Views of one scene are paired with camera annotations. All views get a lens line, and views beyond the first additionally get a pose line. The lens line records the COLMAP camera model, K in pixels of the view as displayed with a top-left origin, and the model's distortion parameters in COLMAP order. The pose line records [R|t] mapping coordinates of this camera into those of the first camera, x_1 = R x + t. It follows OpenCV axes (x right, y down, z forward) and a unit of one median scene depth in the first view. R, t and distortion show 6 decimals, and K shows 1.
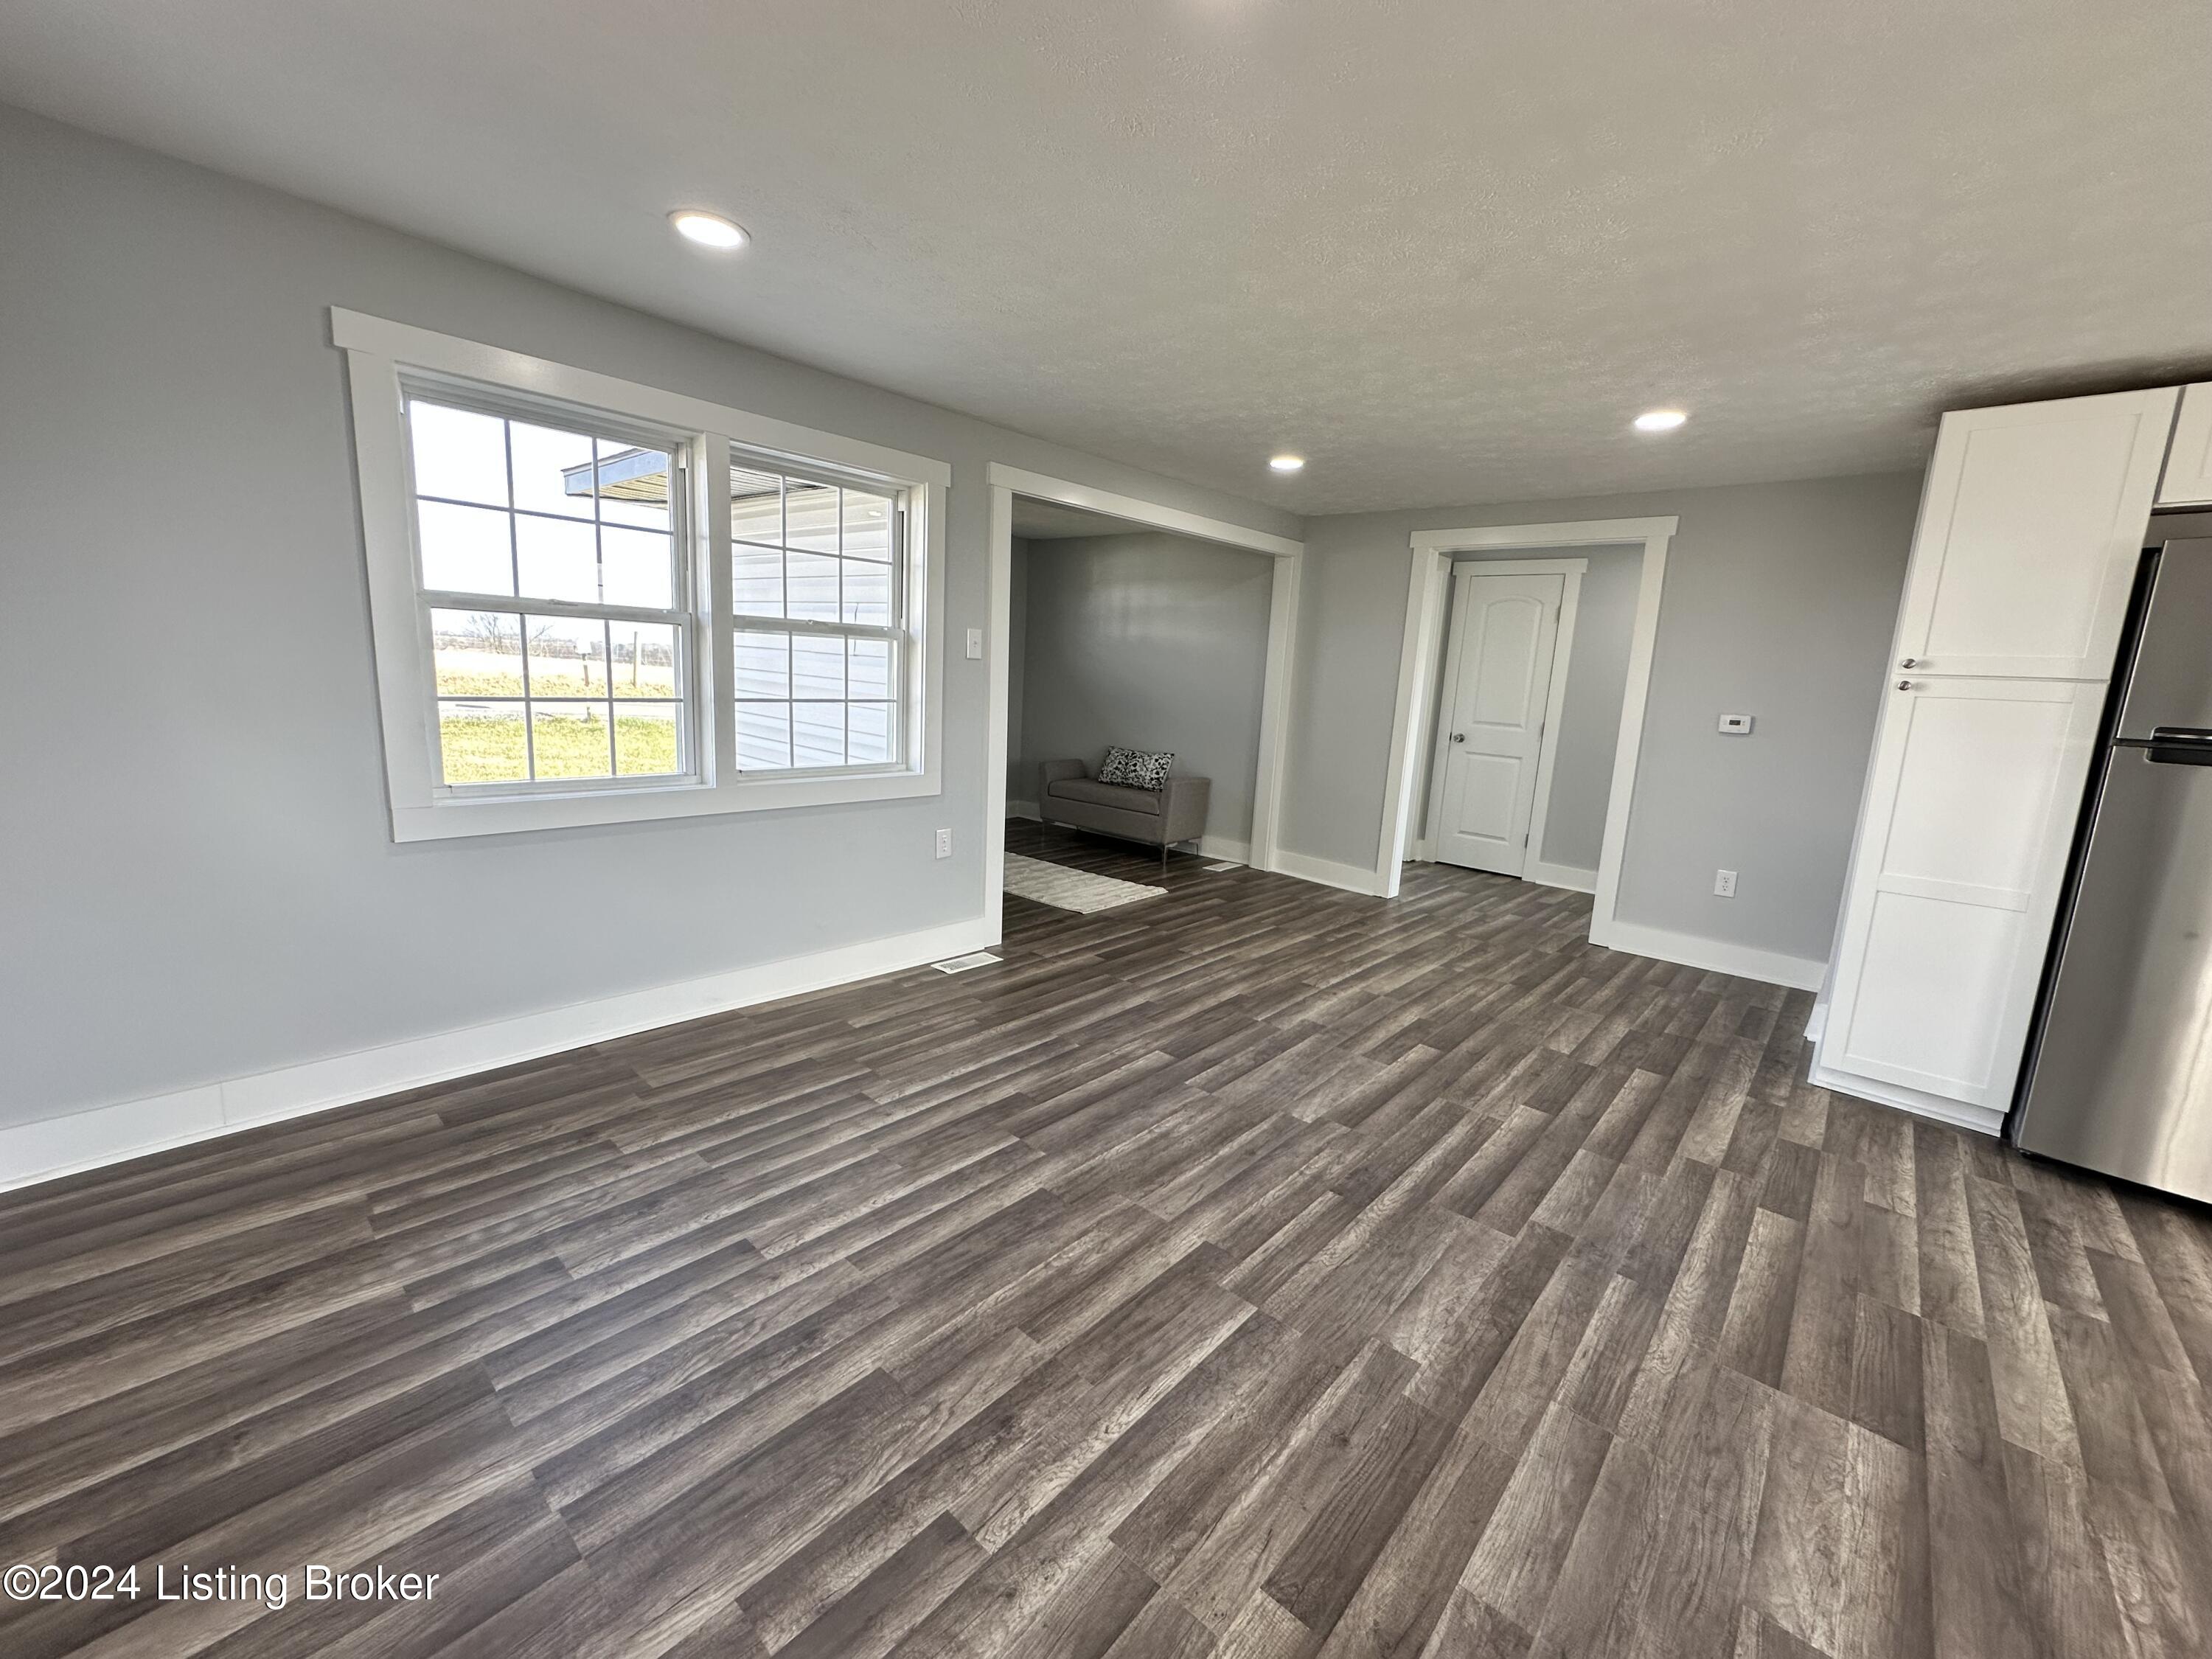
lens RADIAL K [[883.1, 0, 1106.0], [0, 883.1, 829.5], [0, 0, 1]] dist [0.000261, 0.000106]
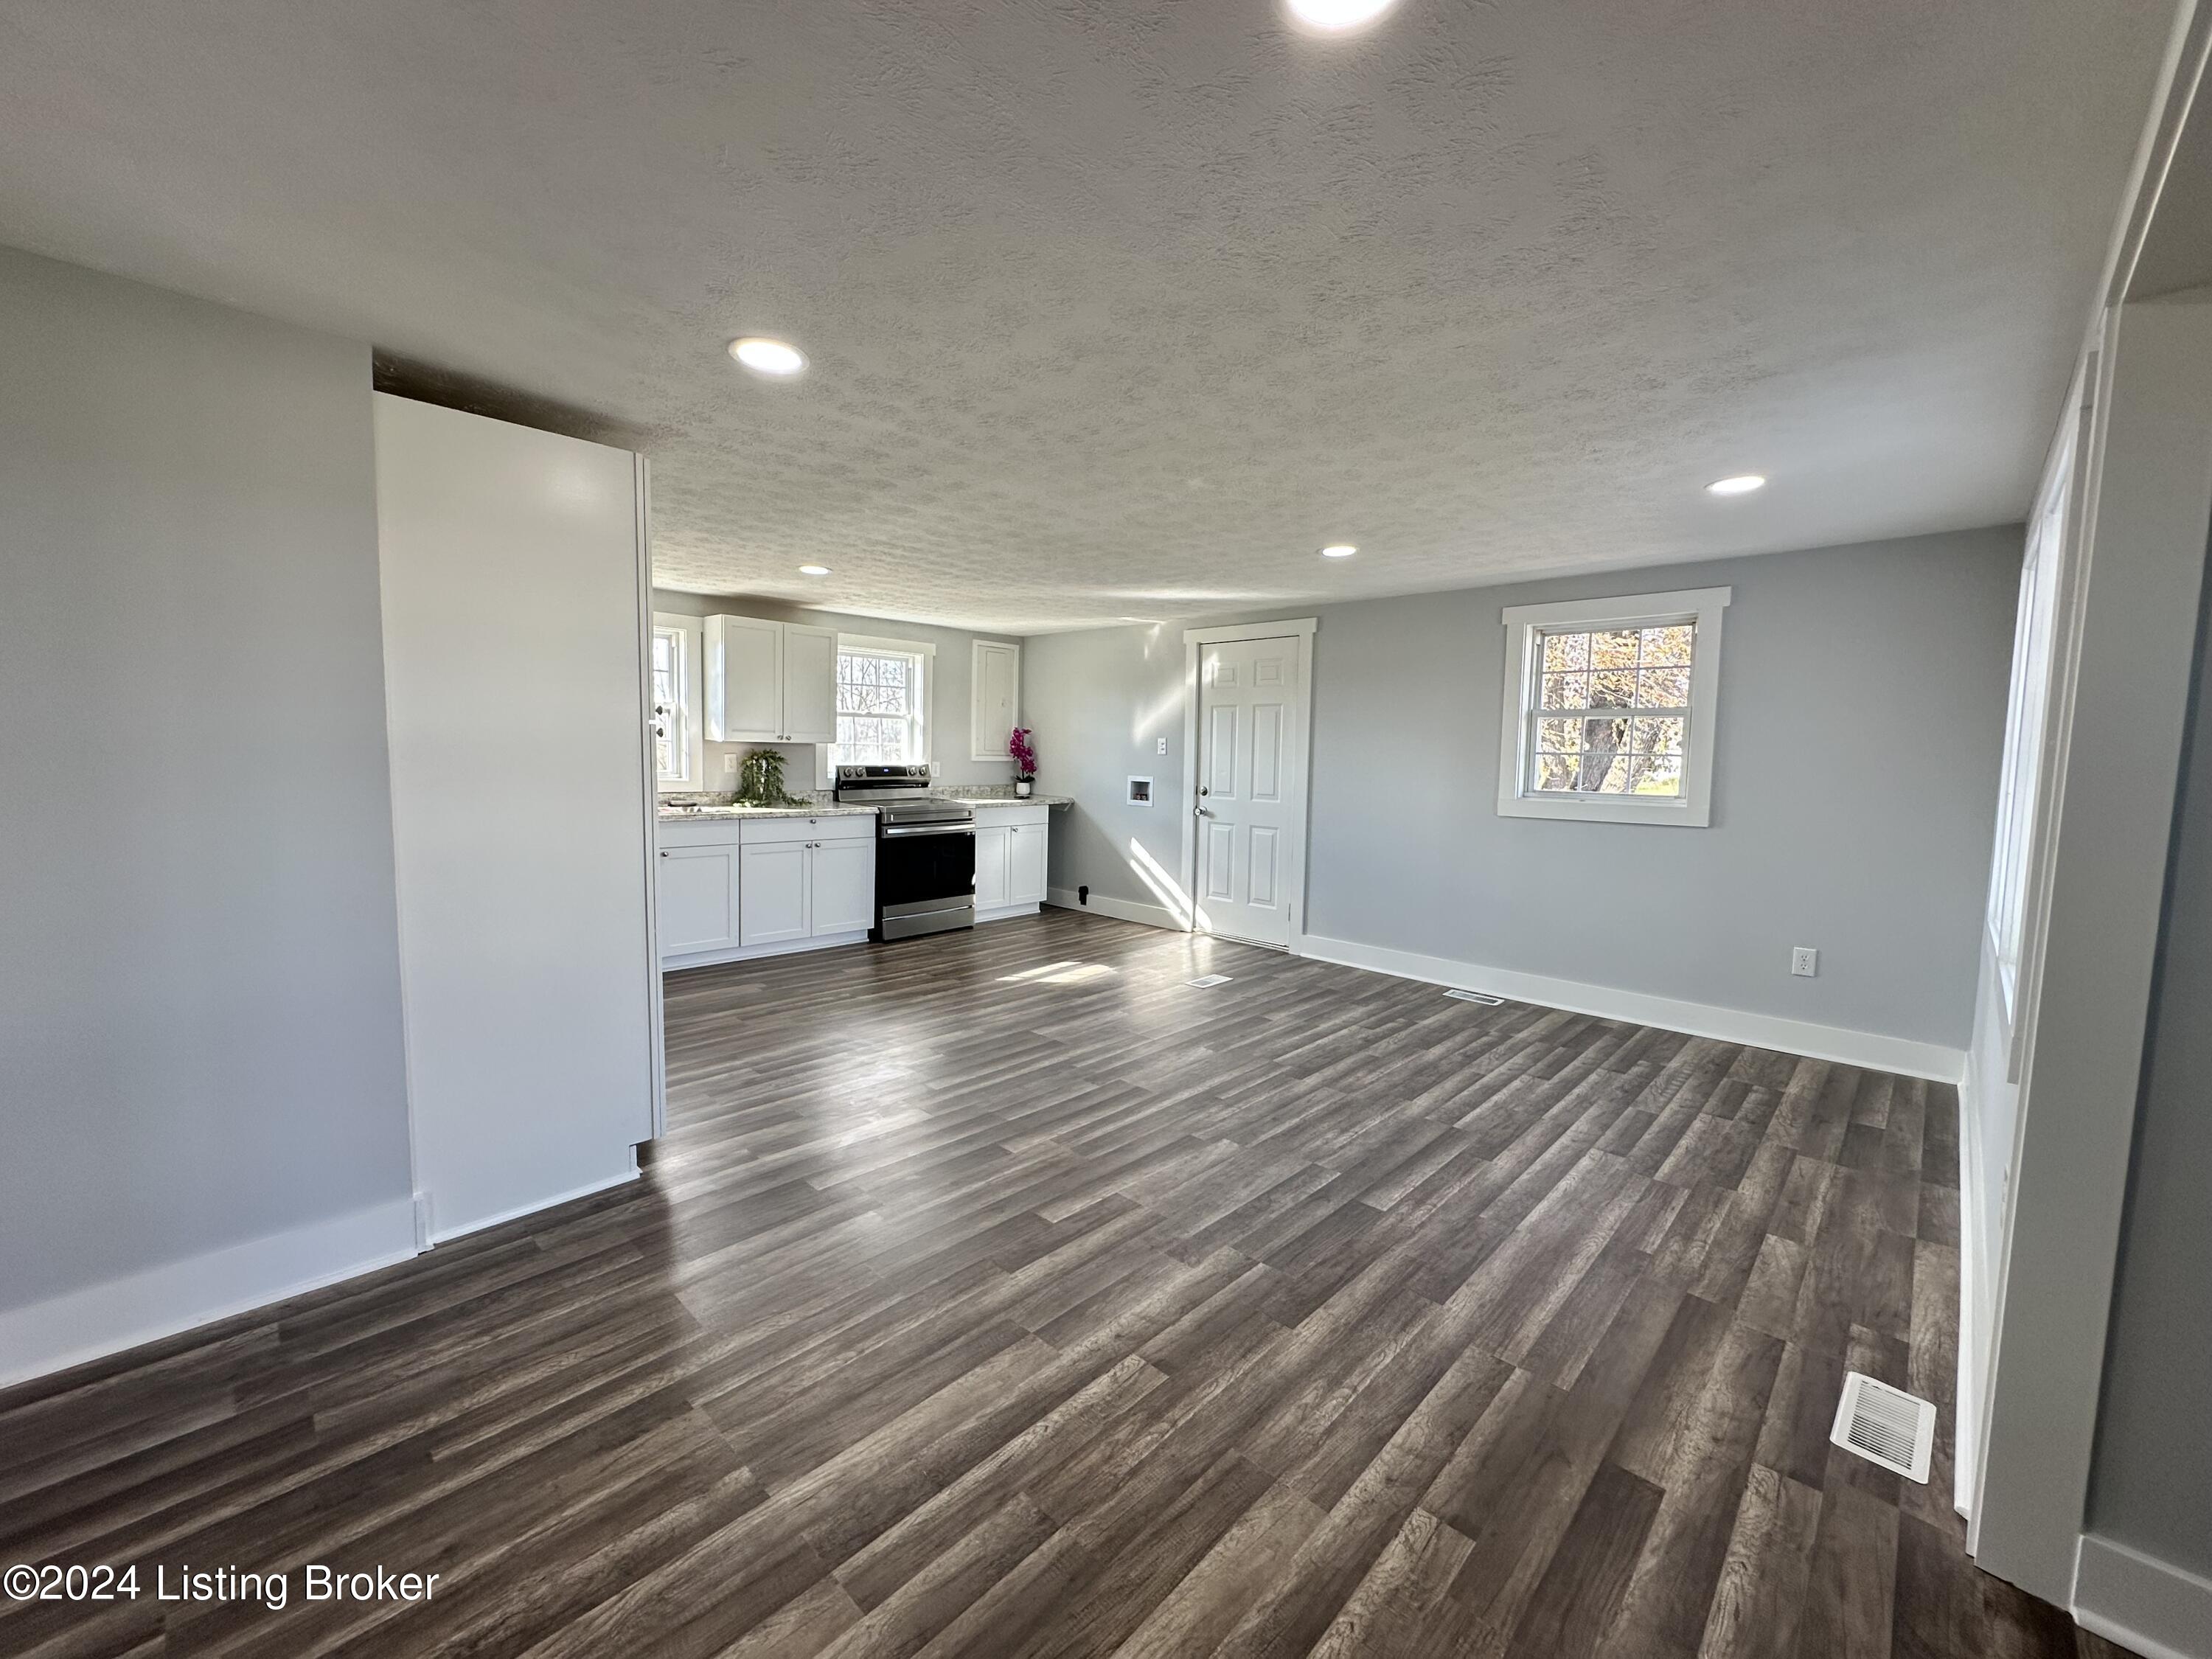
lens RADIAL K [[883.1, 0, 1106.0], [0, 883.1, 829.5], [0, 0, 1]] dist [0.000261, 0.000106]
pose [[-0.997029, -0.072643, 0.025602, 0.402846], [-0.063269, 0.961993, 0.265642, -0.378541], [-0.043926, 0.263233, -0.963732, 2.109994]]
